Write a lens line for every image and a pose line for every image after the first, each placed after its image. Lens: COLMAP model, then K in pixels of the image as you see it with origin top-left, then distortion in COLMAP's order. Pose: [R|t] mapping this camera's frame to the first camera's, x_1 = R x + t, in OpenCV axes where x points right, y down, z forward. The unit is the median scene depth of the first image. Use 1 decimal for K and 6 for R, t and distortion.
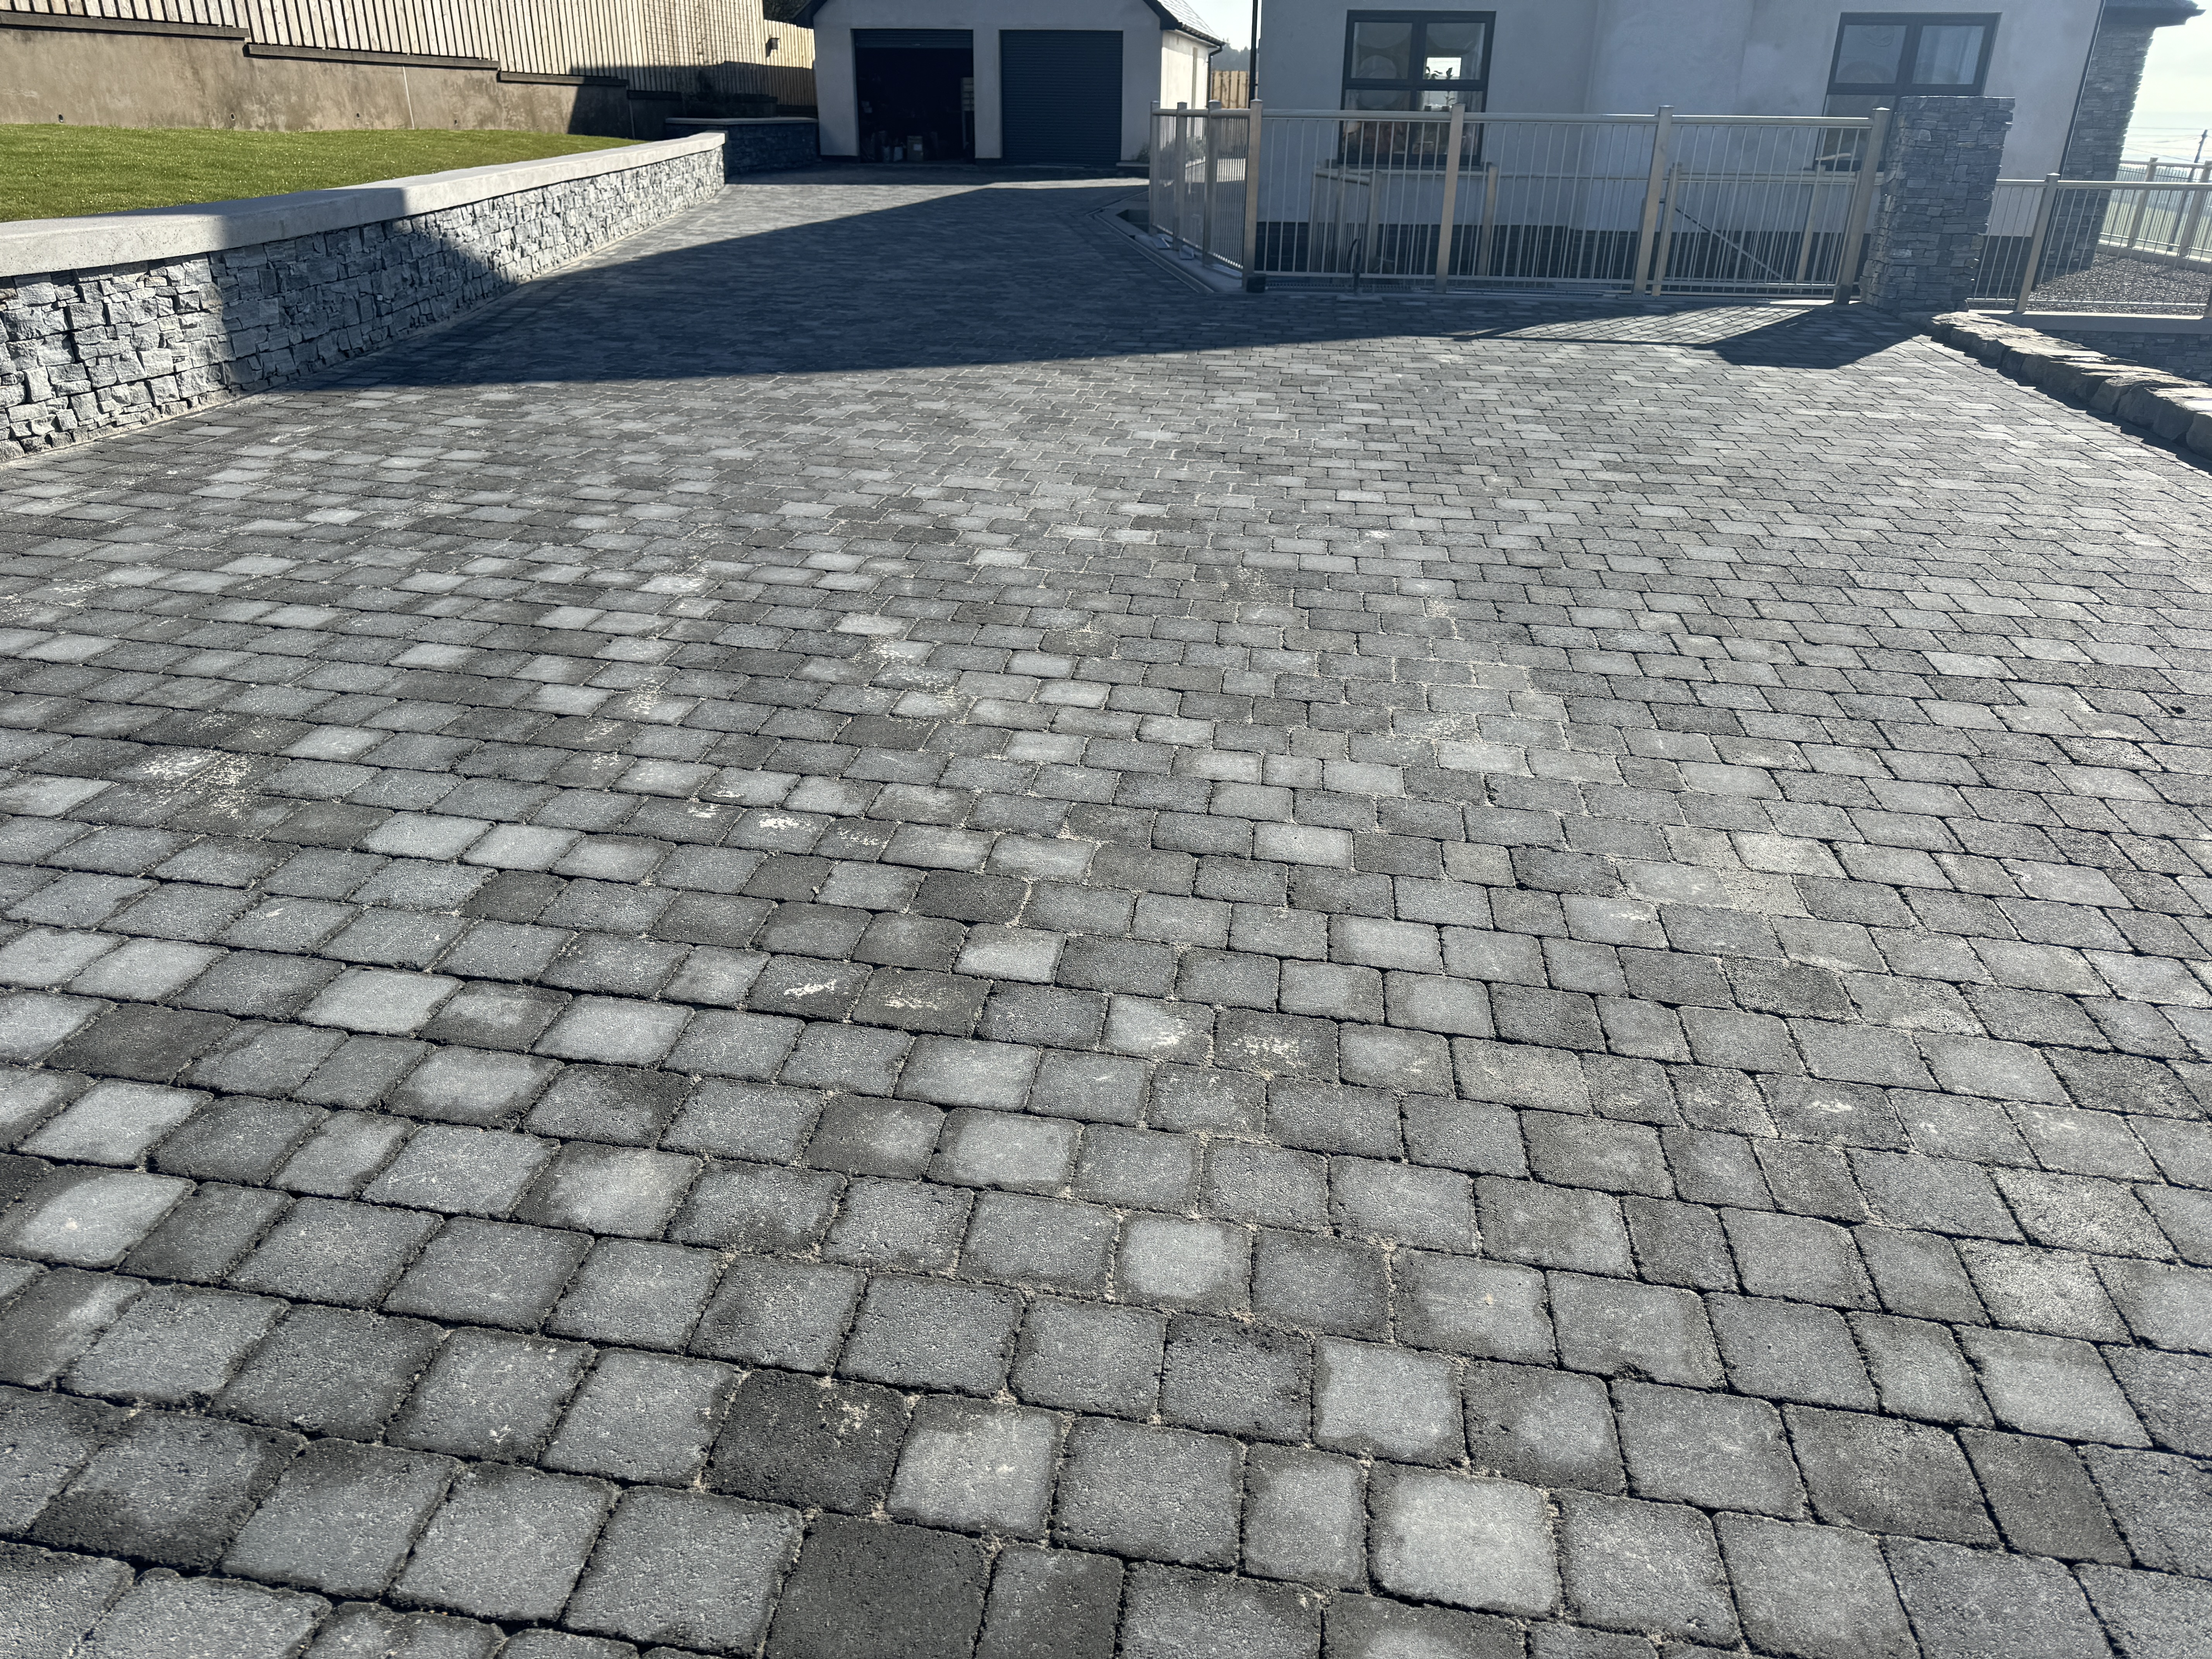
lens RADIAL K [[1542.3, 0, 1106.0], [0, 1542.3, 829.5], [0, 0, 1]] dist [0.048209, -0.051413]
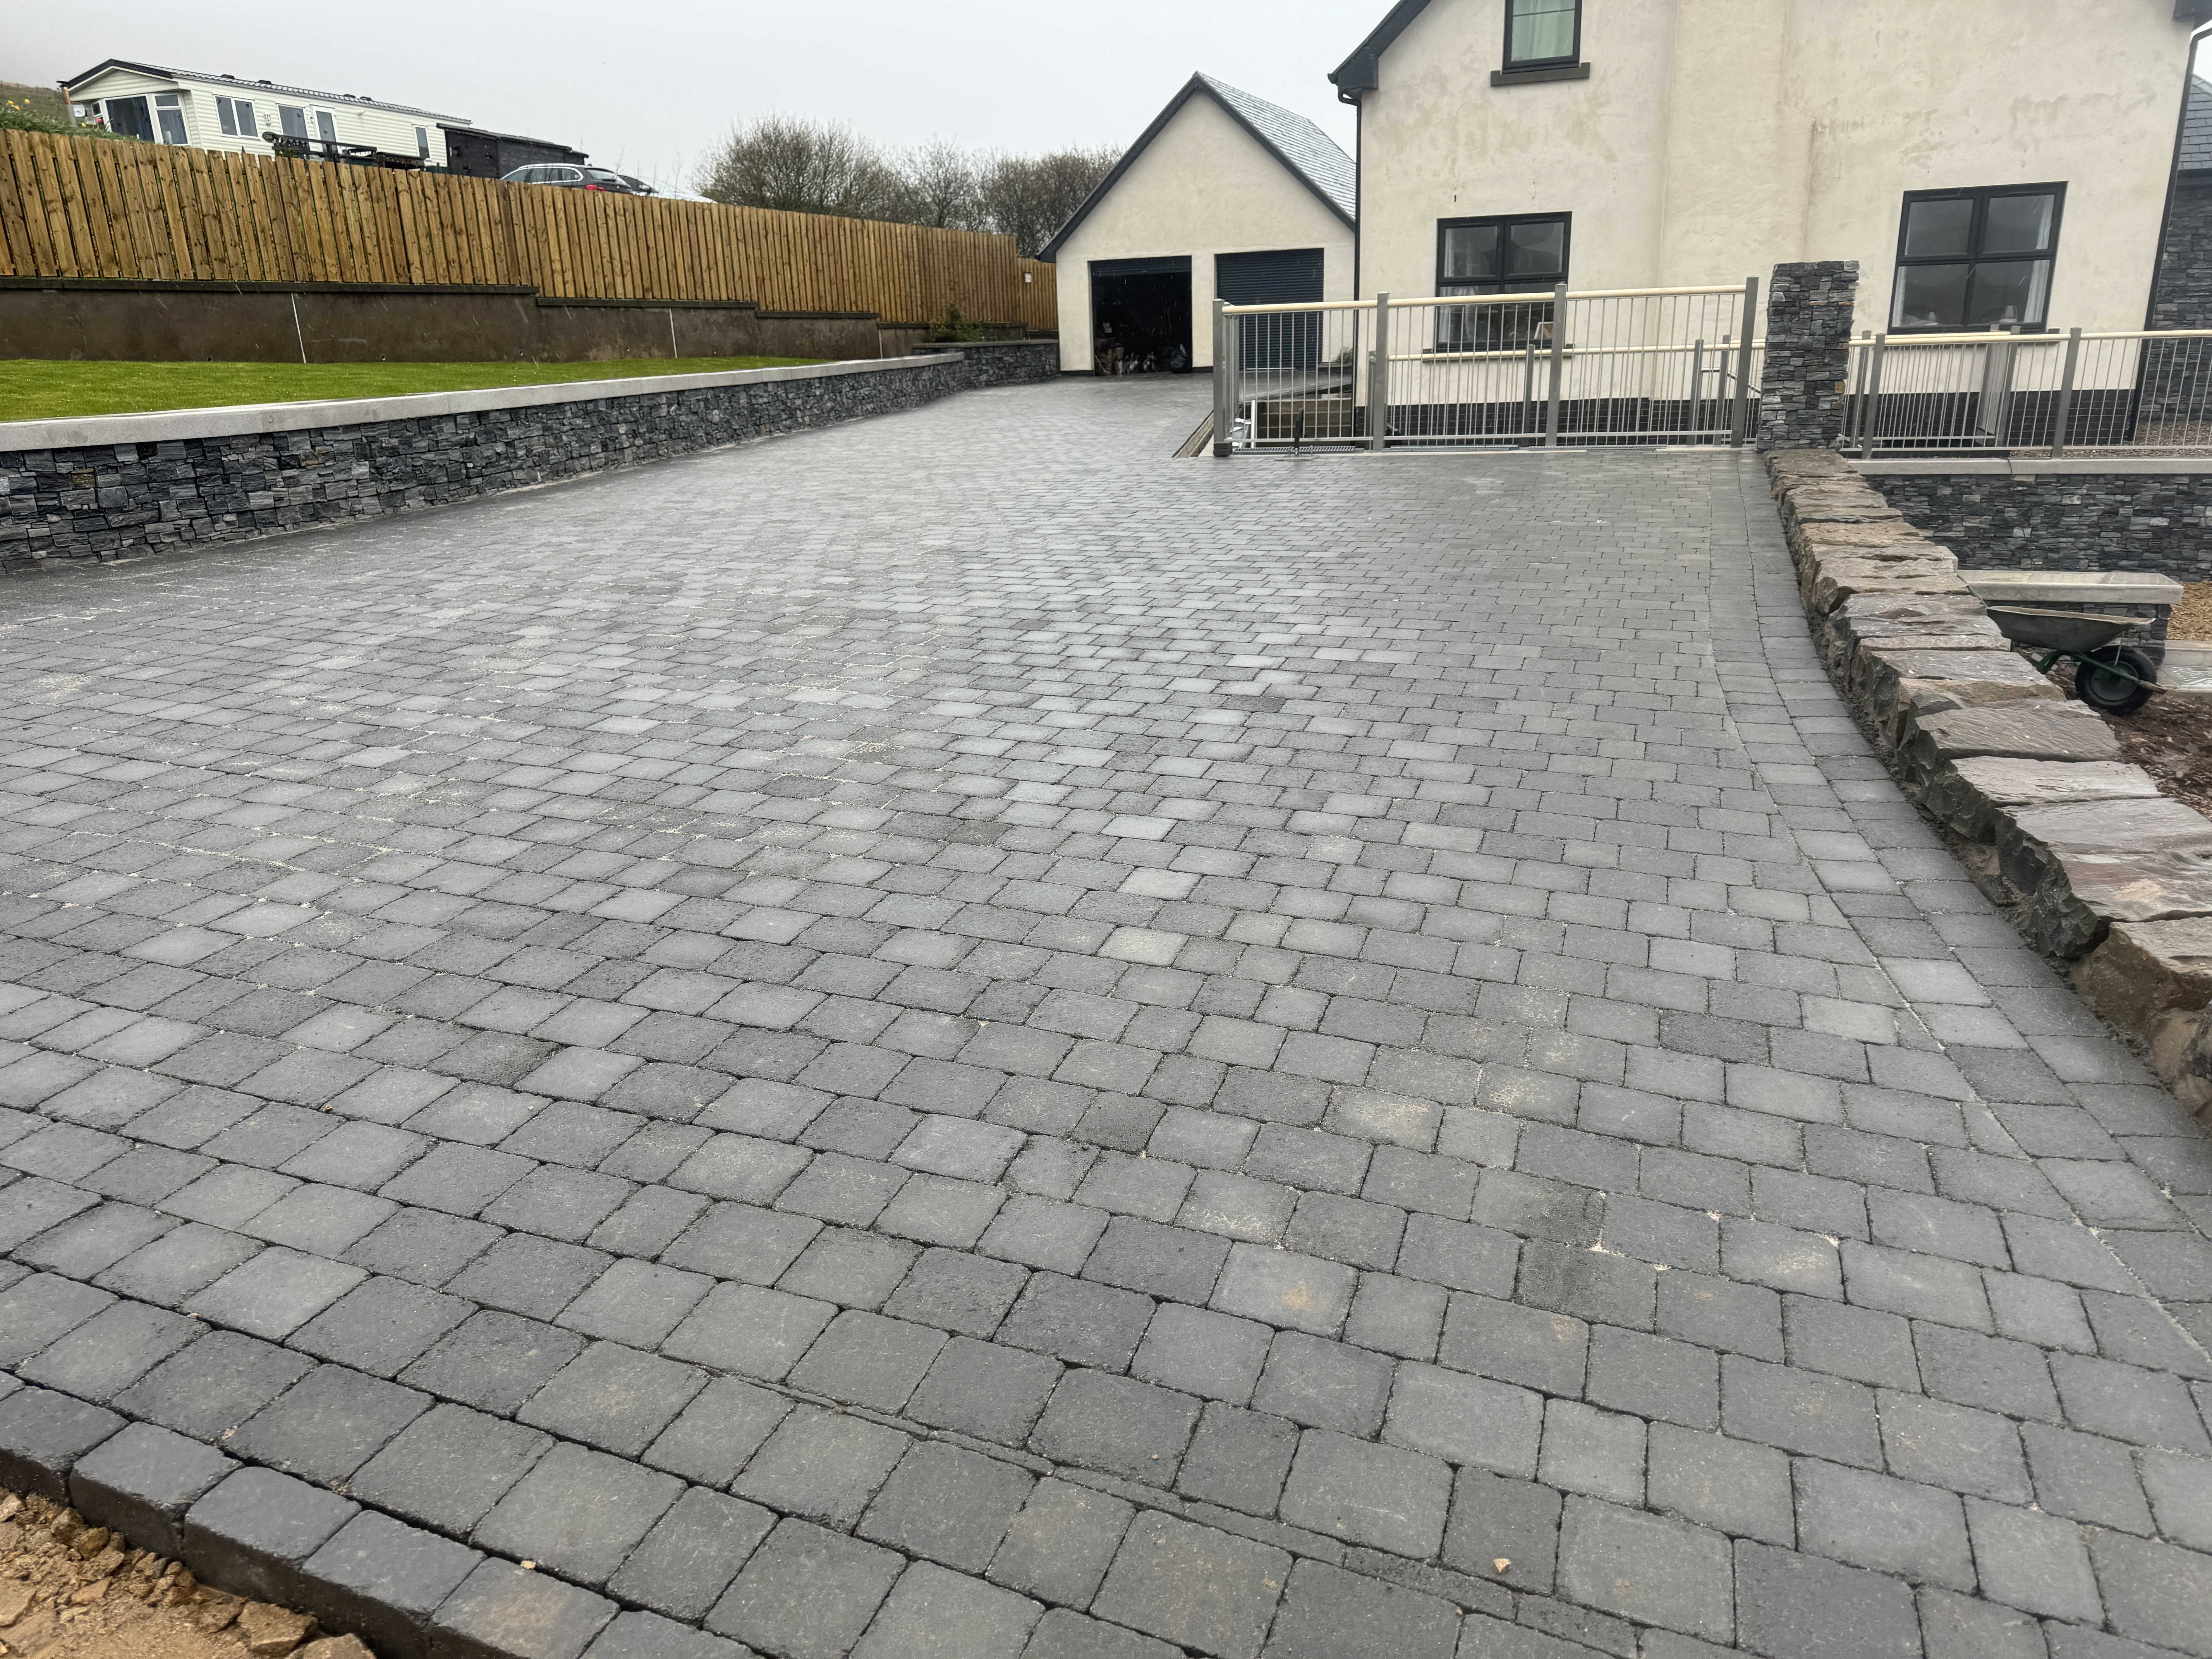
lens RADIAL K [[1521.6, 0, 1114.0], [0, 1521.6, 861.1], [0, 0, 1]] dist [0.089091, -0.119606]
pose [[0.977356, 0.026663, -0.209915, 0.777934], [-0.047629, 0.994293, -0.095466, 0.223840], [0.206172, 0.103303, 0.973048, -0.360474]]
